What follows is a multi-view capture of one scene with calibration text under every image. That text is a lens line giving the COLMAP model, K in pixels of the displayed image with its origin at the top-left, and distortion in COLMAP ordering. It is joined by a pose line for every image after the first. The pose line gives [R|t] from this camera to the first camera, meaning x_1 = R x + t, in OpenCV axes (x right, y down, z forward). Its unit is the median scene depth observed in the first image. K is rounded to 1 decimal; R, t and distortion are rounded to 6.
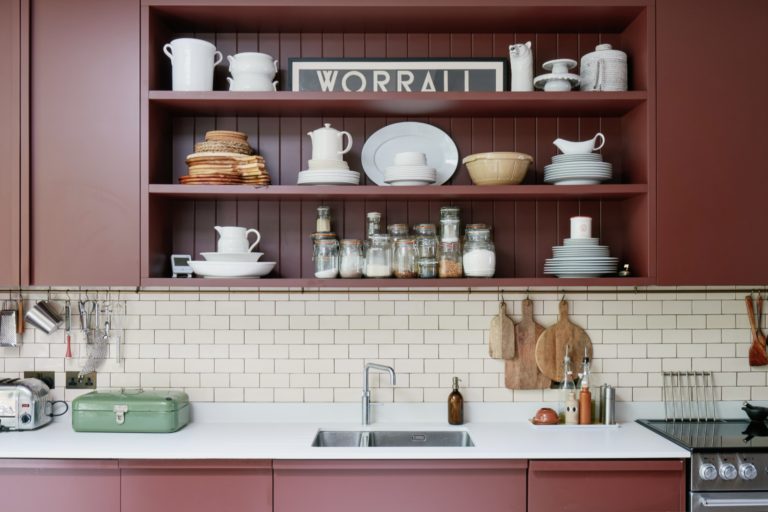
lens RADIAL K [[718.7, 0, 384.9], [0, 718.7, 285.9], [0, 0, 1]] dist [-0.003616, -0.010534]
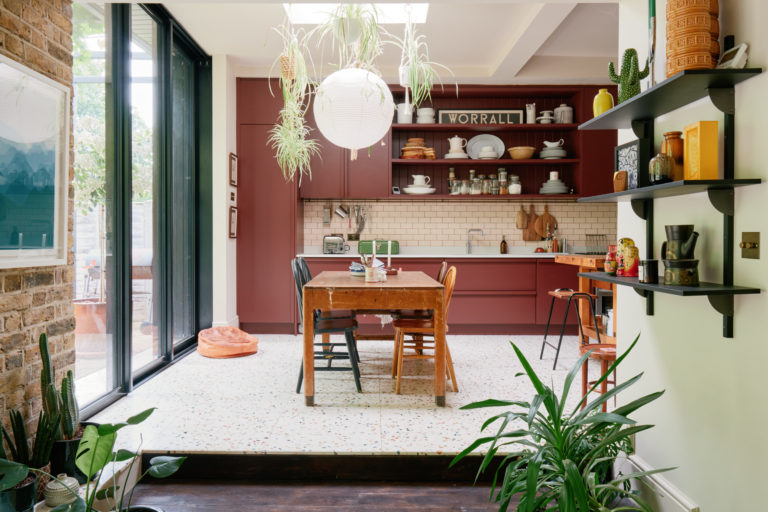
lens RADIAL K [[546.0, 0, 379.8], [0, 546.0, 248.8], [0, 0, 1]] dist [0.004238, -0.000725]
pose [[0.999993, 0.000012, -0.003637, -0.338502], [0.000047, 0.999868, 0.016258, 0.145977], [0.003637, -0.016258, 0.999861, -0.947393]]
